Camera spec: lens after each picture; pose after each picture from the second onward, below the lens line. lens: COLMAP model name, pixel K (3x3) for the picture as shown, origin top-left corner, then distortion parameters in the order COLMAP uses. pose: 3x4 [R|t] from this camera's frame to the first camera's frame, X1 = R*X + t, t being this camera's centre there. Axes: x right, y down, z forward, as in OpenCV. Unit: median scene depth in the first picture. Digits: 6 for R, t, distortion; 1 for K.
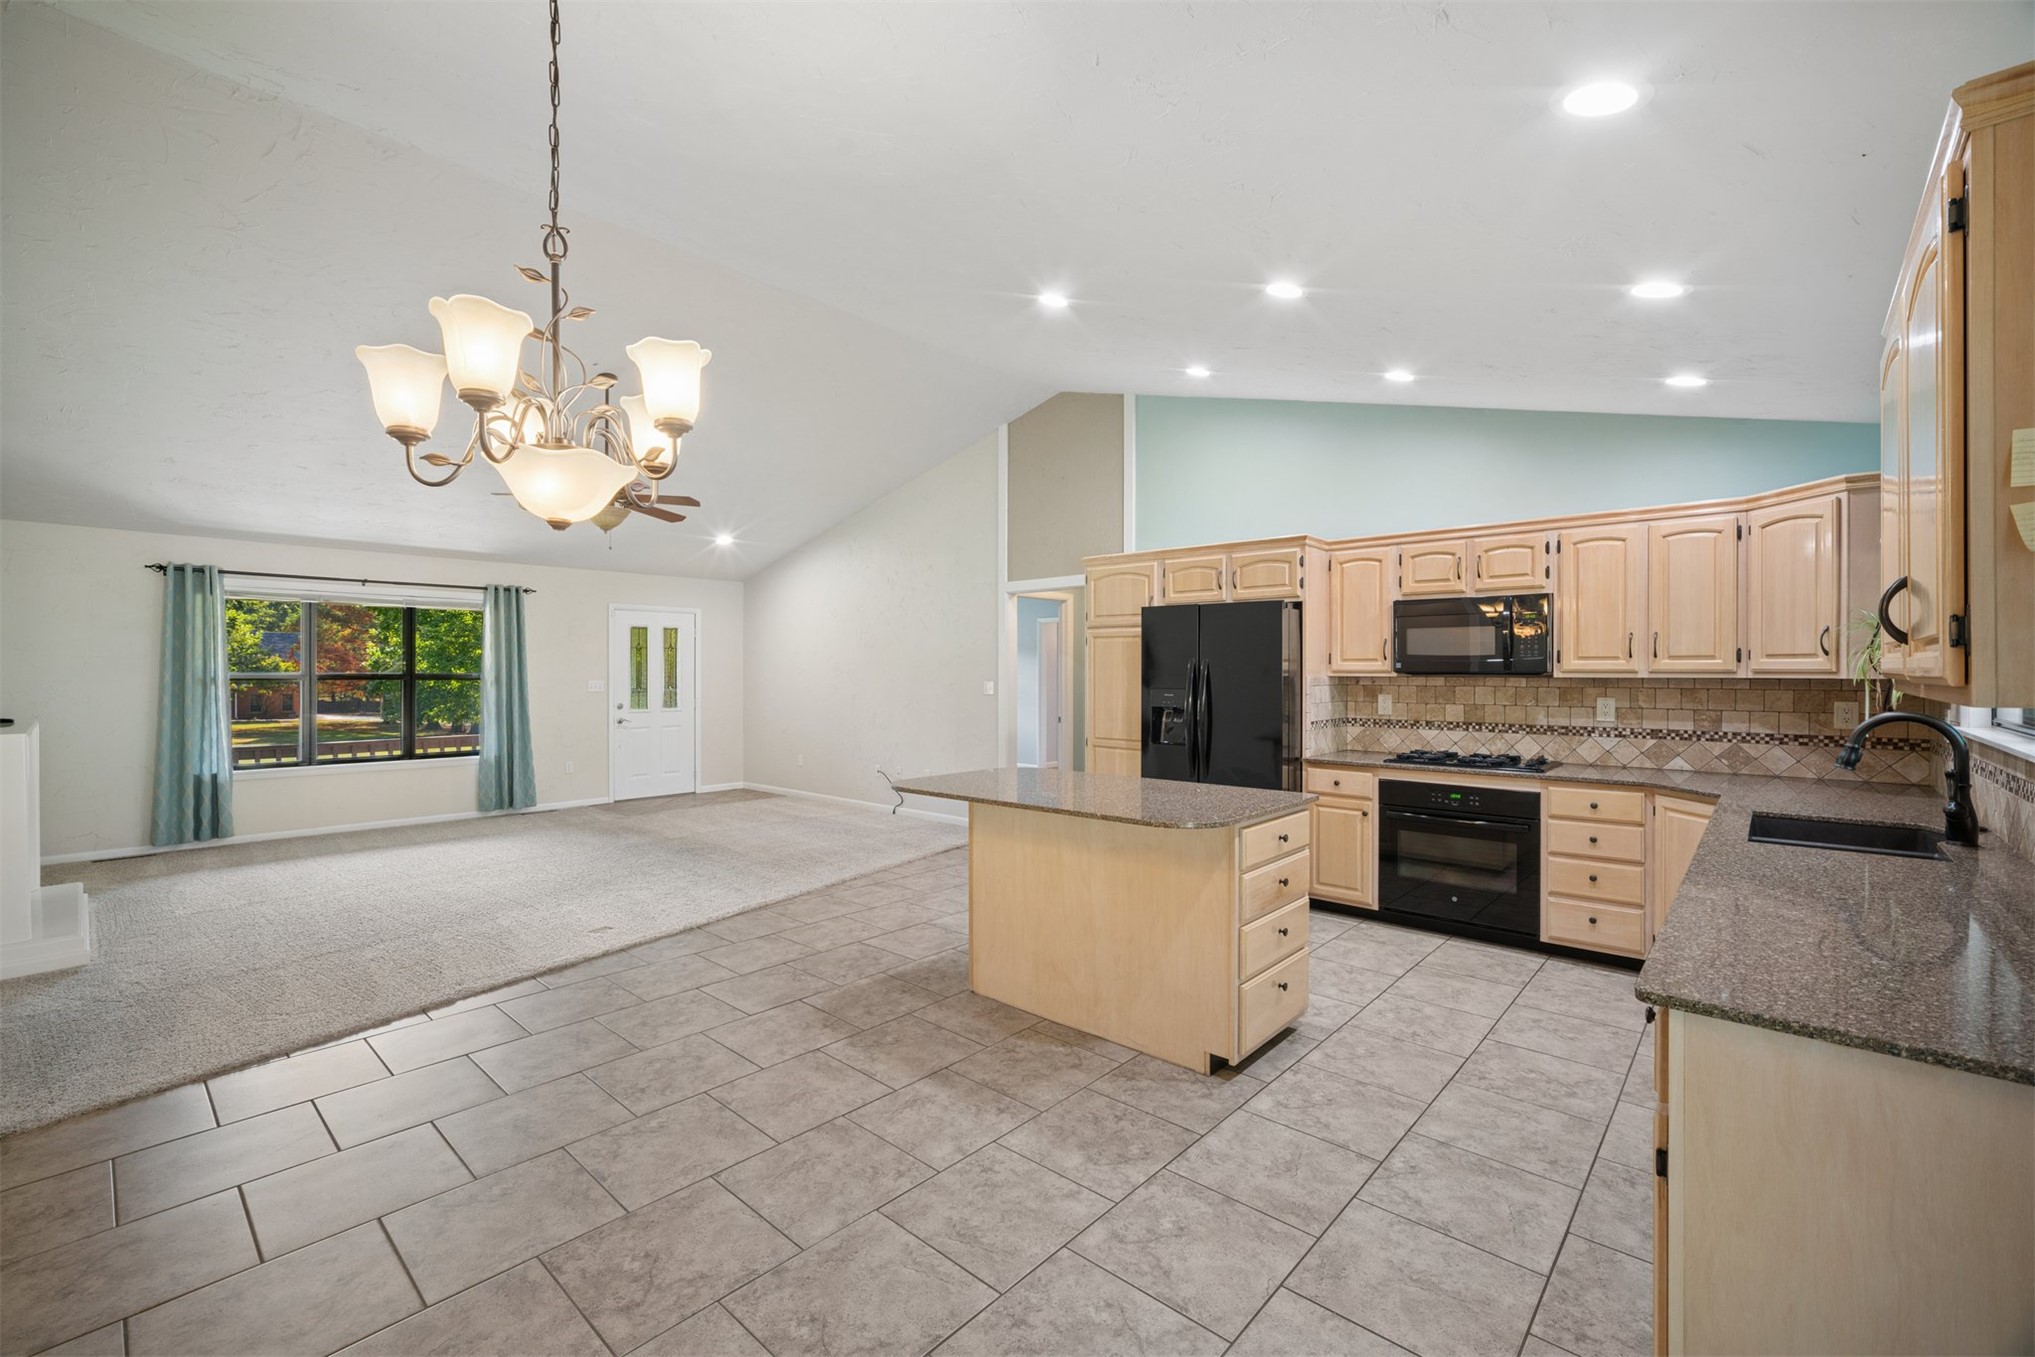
lens RADIAL K [[860.1, 0, 1003.6], [0, 860.1, 673.0], [0, 0, 1]] dist [-0.020428, 0.010424]
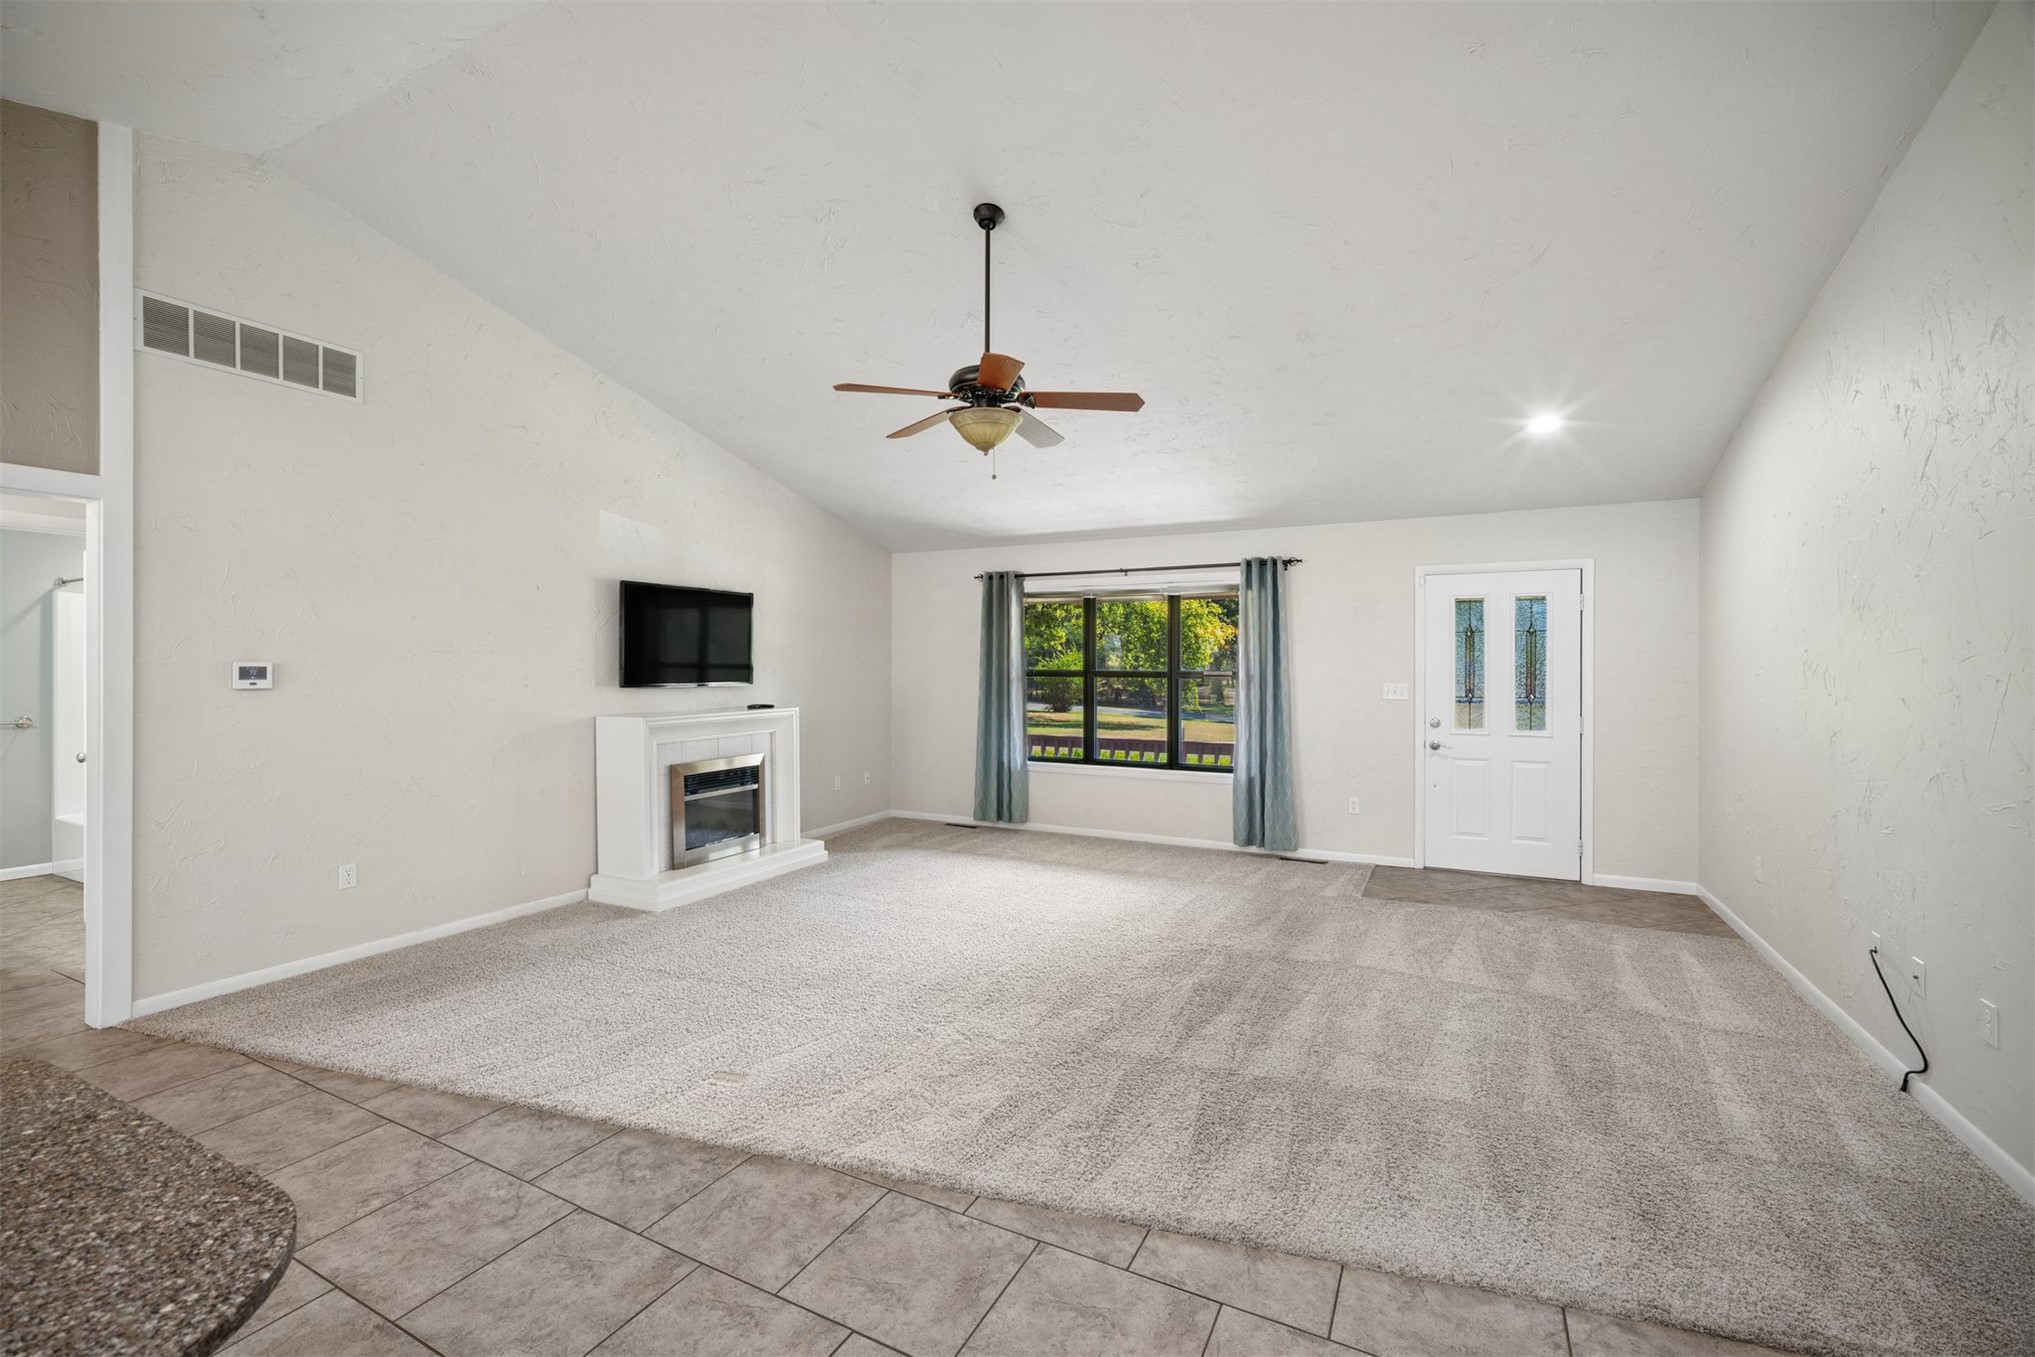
lens RADIAL K [[860.1, 0, 1002.1], [0, 860.1, 672.4], [0, 0, 1]] dist [-0.020428, 0.010424]
pose [[0.254412, 0.007060, -0.967070, 0.190391], [-0.003055, 0.999974, 0.006496, -0.005791], [0.967091, 0.001302, 0.254427, 1.005674]]
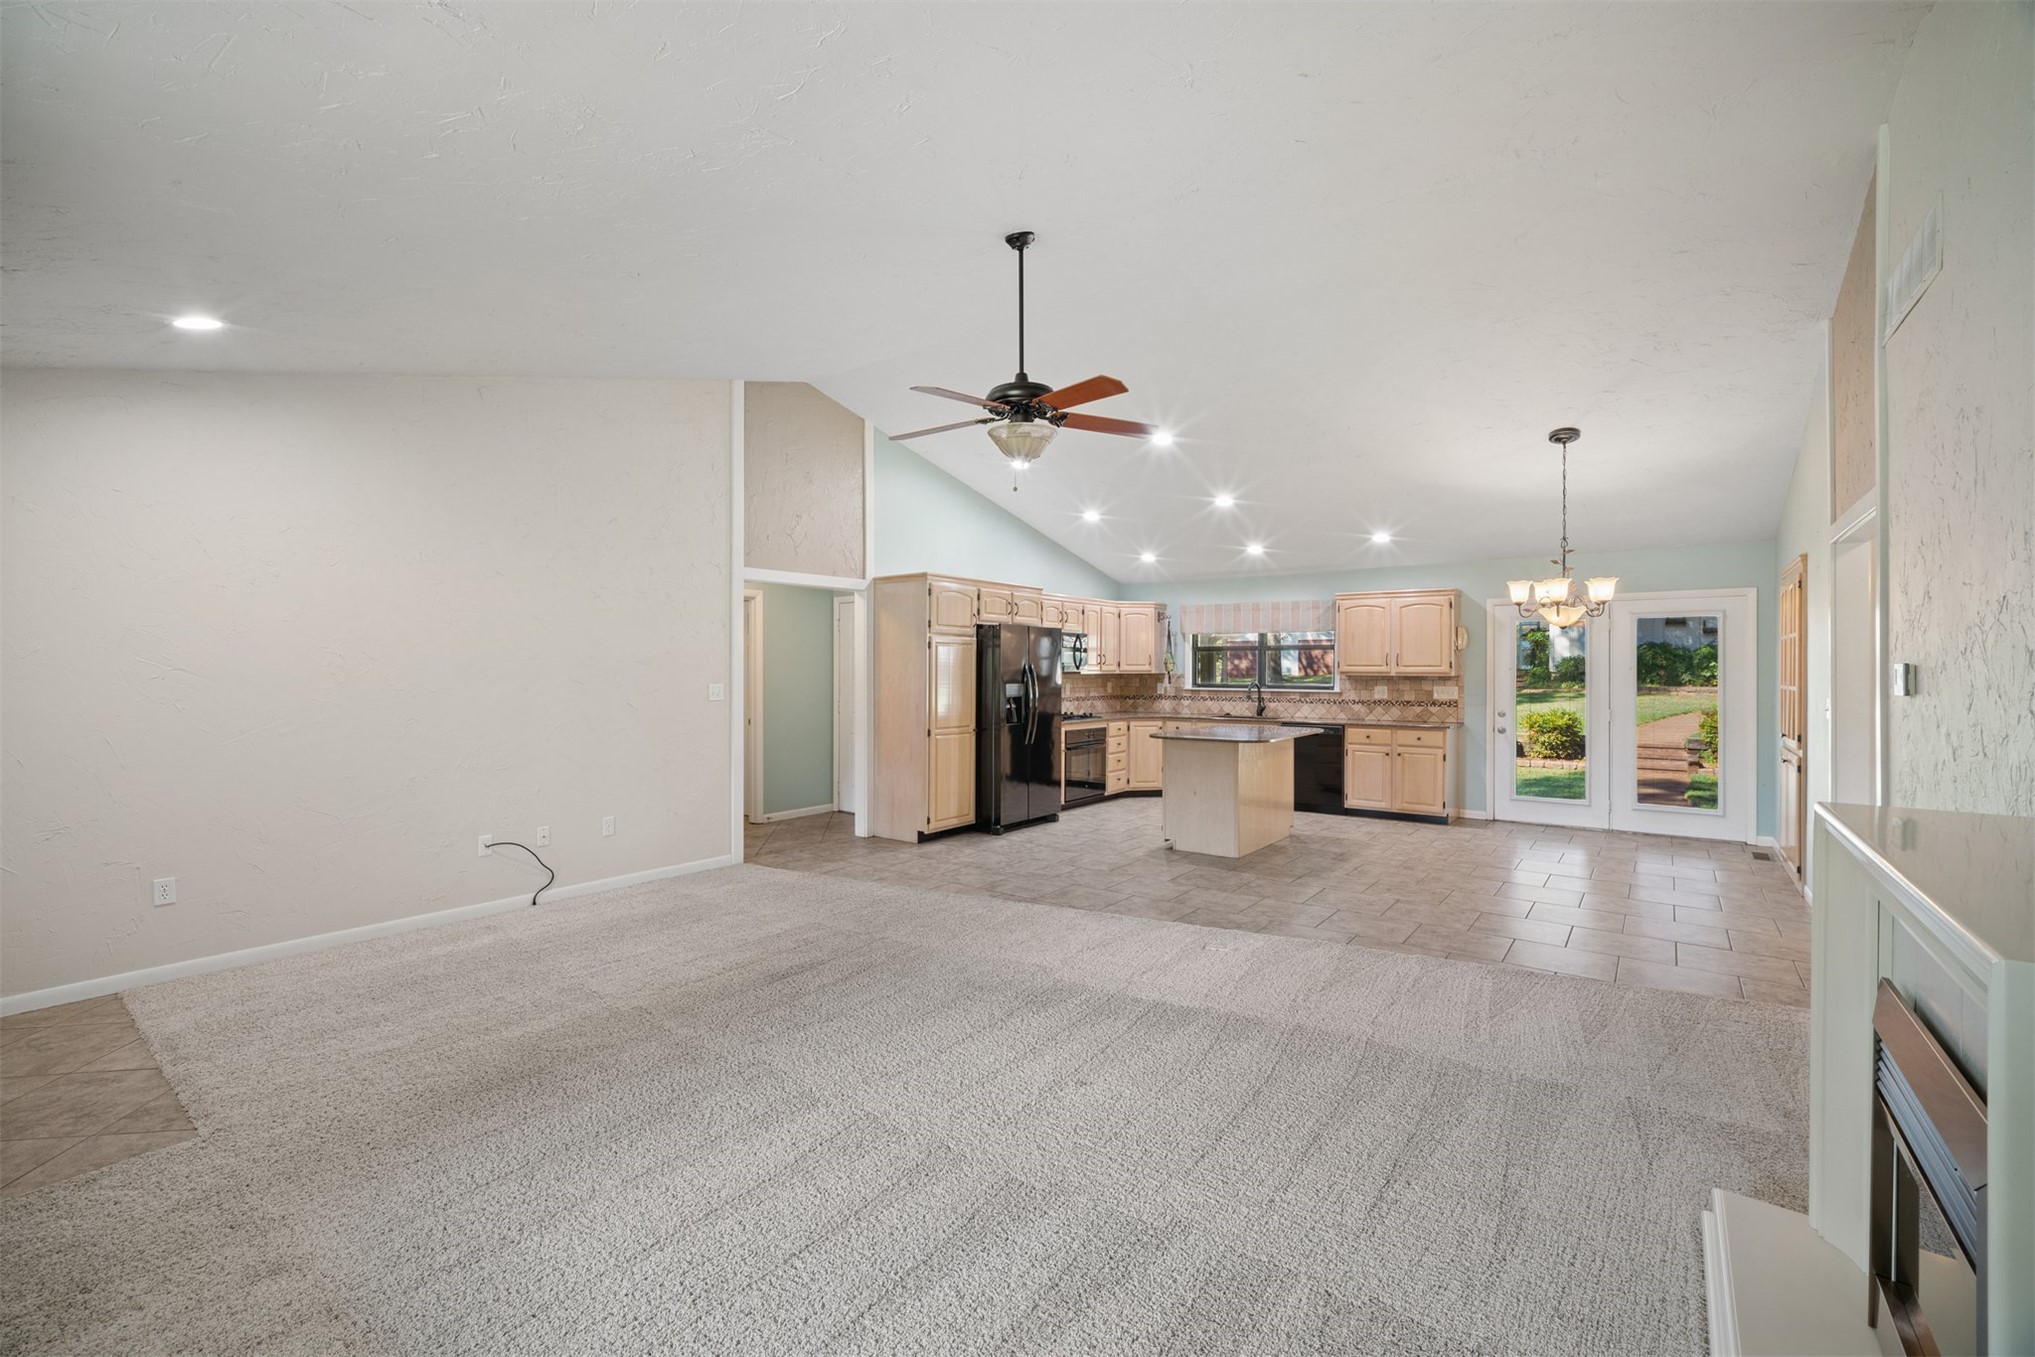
lens RADIAL K [[860.1, 0, 1004.0], [0, 860.1, 670.3], [0, 0, 1]] dist [-0.020428, 0.010424]
pose [[-0.082010, -0.000885, 0.996631, -1.349893], [0.003061, 0.999995, 0.001139, -0.005880], [-0.996627, 0.003144, -0.082007, 1.270456]]
